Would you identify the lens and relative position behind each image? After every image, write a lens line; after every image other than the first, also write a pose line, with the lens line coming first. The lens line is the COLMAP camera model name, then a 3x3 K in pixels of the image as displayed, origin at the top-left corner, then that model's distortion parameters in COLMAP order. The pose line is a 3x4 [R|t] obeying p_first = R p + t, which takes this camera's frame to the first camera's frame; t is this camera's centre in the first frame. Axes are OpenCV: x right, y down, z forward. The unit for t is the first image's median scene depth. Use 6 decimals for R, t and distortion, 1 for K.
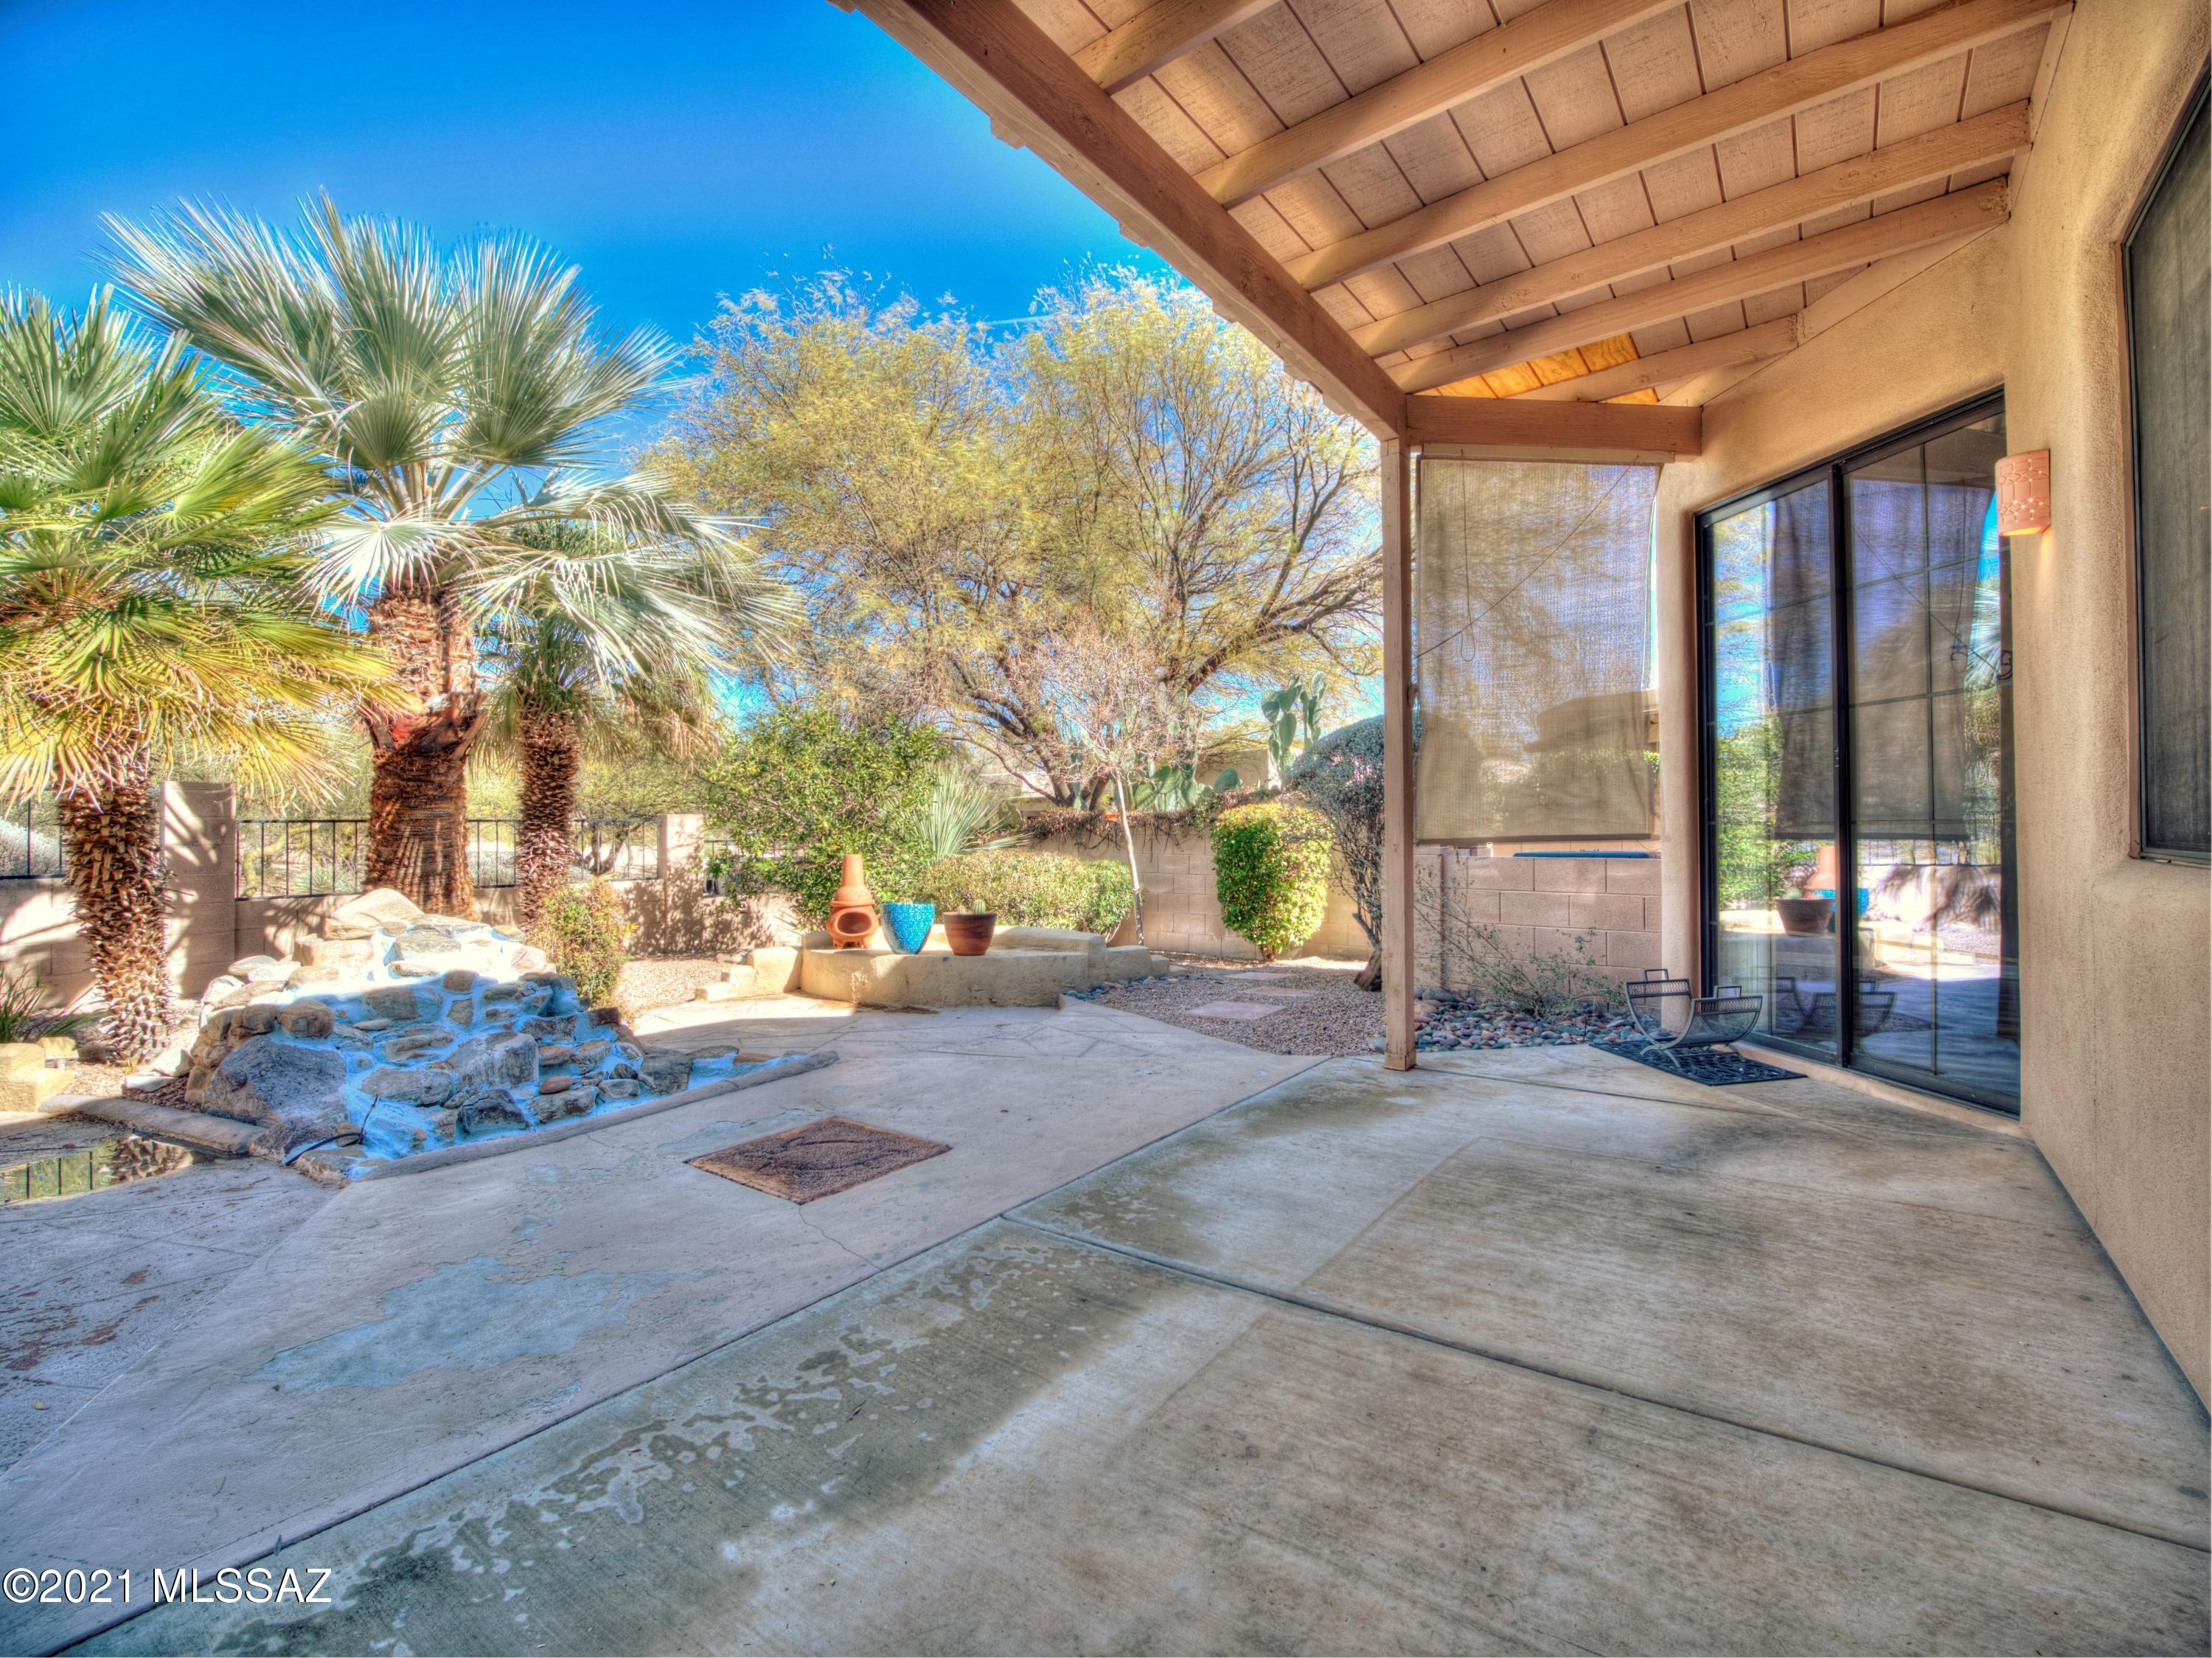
lens RADIAL K [[940.8, 0, 1106.8], [0, 940.8, 763.3], [0, 0, 1]] dist [-0.013679, -0.000479]
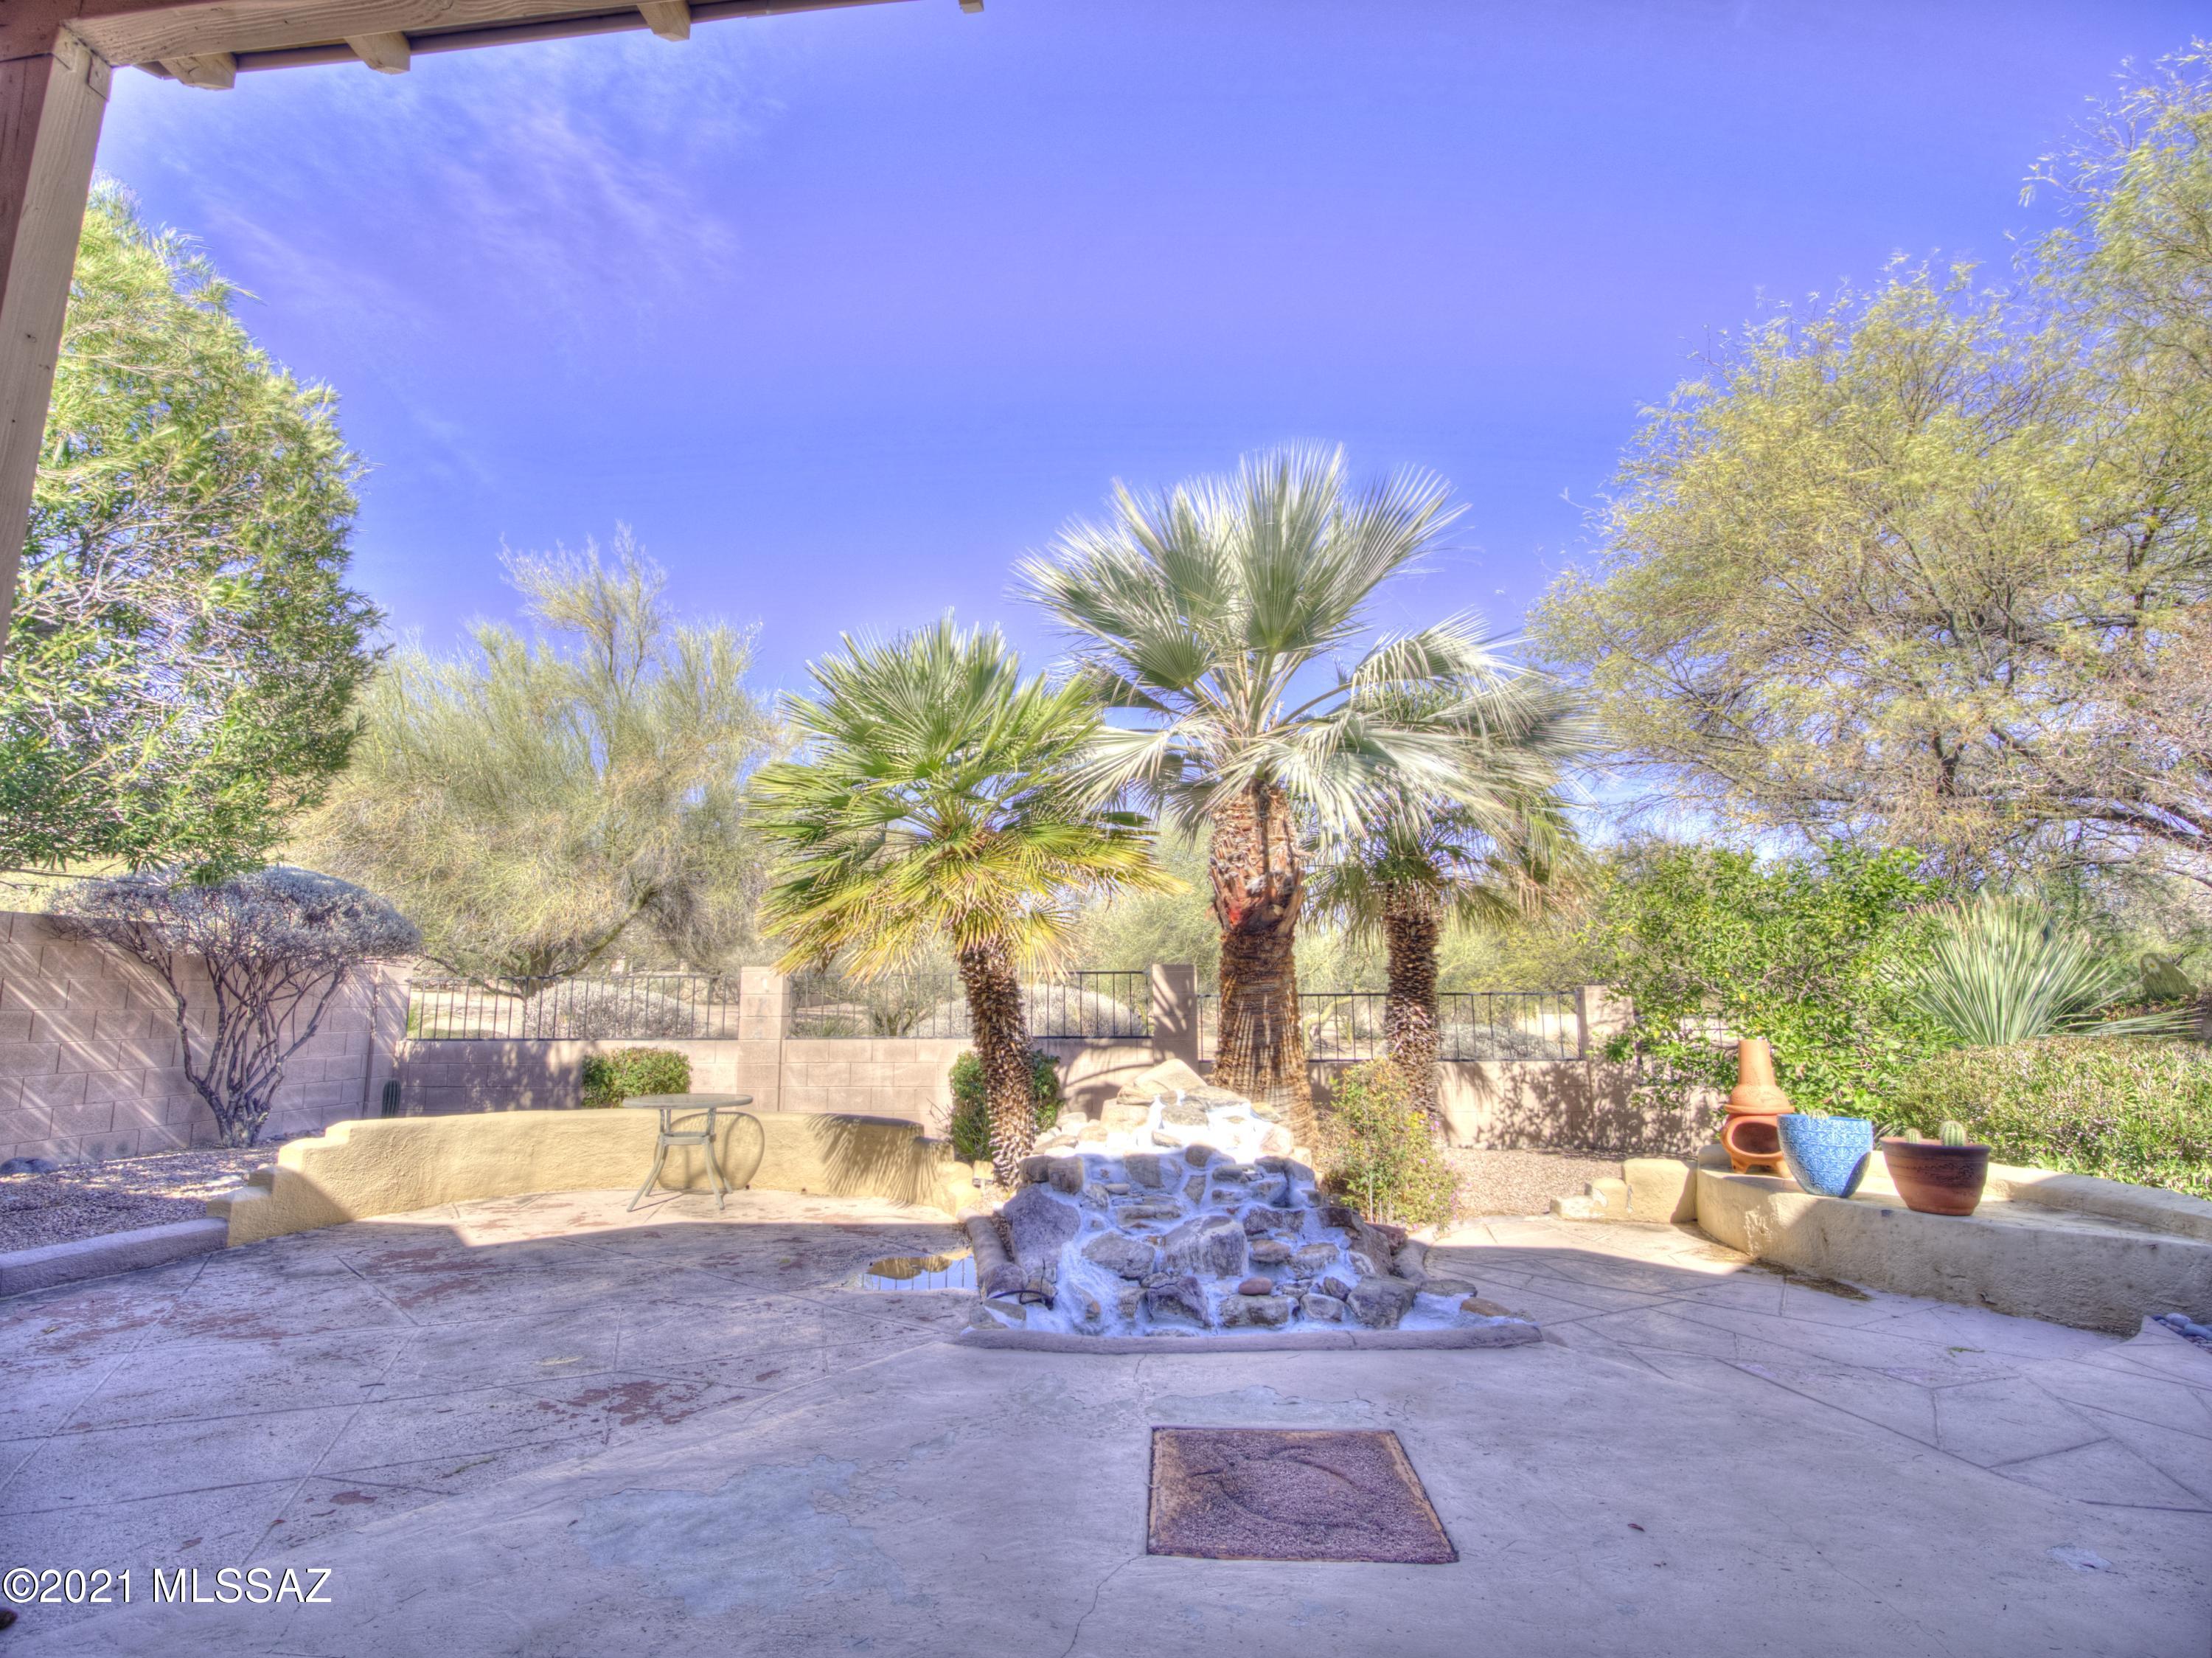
lens RADIAL K [[994.0, 0, 1097.0], [0, 994.0, 812.8], [0, 0, 1]] dist [-0.013725, -0.001181]
pose [[0.553957, -0.151716, -0.818605, 0.133672], [0.054100, 0.987737, -0.146452, 0.011884], [0.830786, 0.036842, 0.555371, 0.211837]]
